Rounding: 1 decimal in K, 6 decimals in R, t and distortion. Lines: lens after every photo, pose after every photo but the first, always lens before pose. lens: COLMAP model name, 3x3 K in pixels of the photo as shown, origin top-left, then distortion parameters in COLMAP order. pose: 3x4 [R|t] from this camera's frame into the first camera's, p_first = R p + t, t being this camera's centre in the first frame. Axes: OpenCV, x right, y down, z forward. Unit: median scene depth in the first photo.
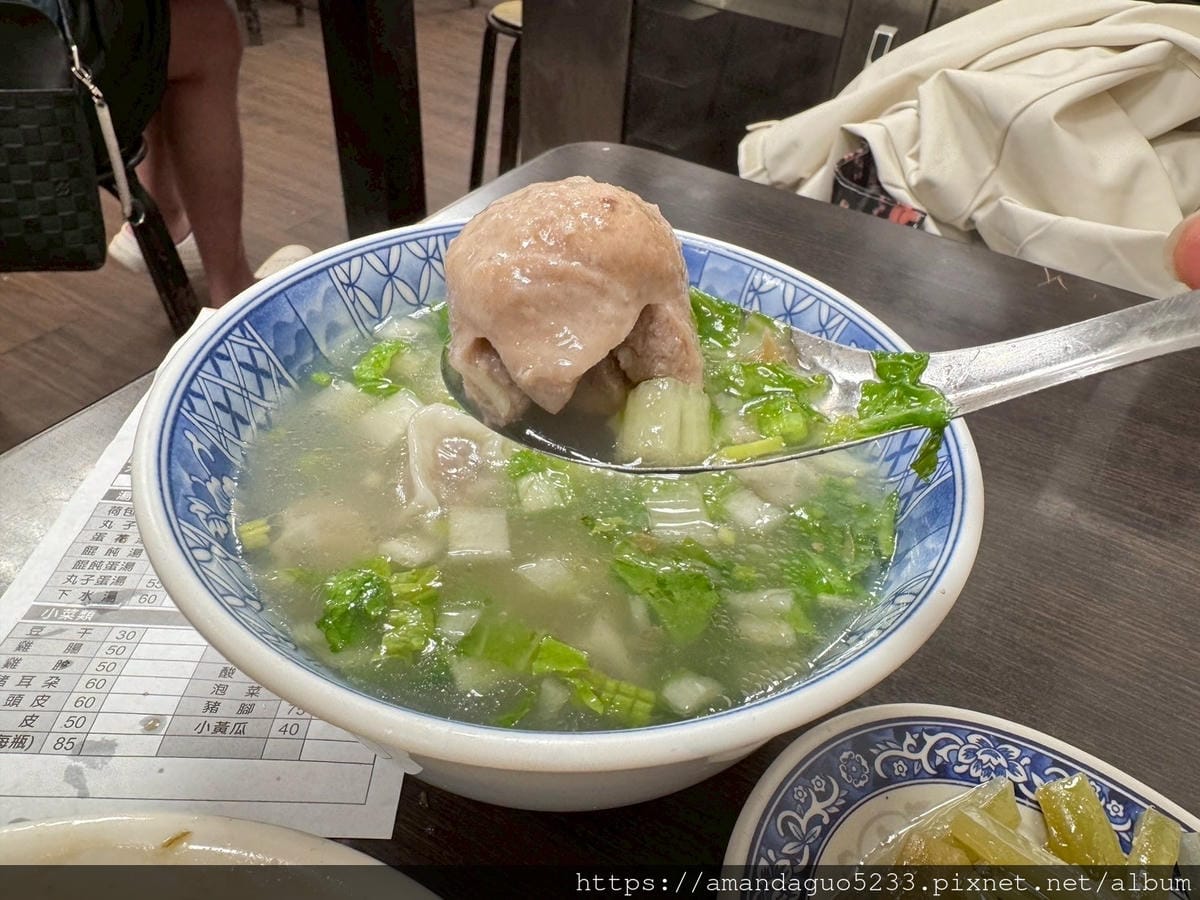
lens RADIAL K [[855.3, 0, 658.3], [0, 855.3, 445.6], [0, 0, 1]] dist [-0.002239, 0.000218]
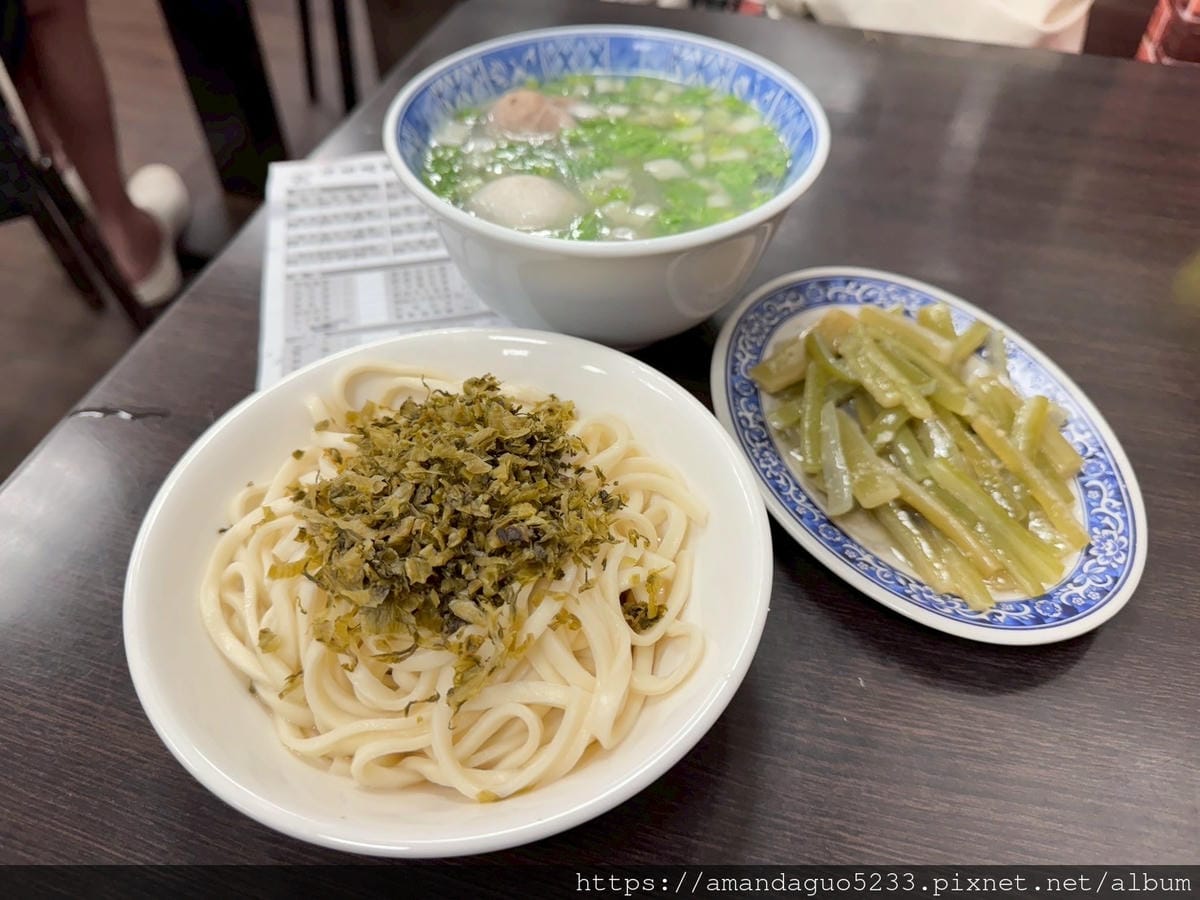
lens RADIAL K [[887.7, 0, 597.4], [0, 887.7, 461.4], [0, 0, 1]] dist [0.005117, -0.040337]
pose [[0.977314, -0.207506, 0.042418, -0.308155], [0.198622, 0.967484, 0.156603, 0.310469], [-0.073535, -0.144625, 0.986750, -0.879118]]
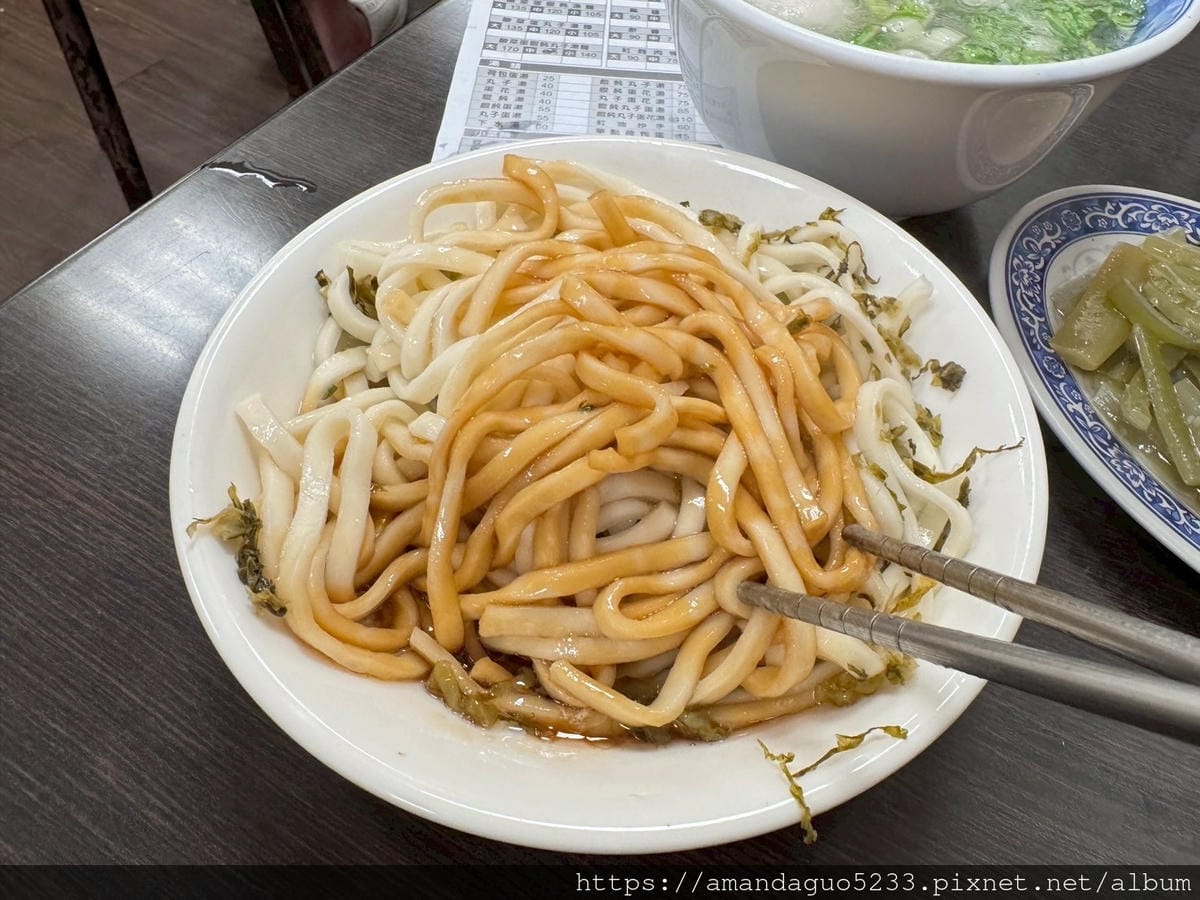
lens RADIAL K [[854.5, 0, 671.8], [0, 854.5, 445.9], [0, 0, 1]] dist [-0.002433, 0.000918]
pose [[0.998840, 0.007228, -0.047605, -0.377514], [0.005278, 0.966277, 0.257449, 0.380060], [0.047861, -0.257402, 0.965118, -0.522984]]
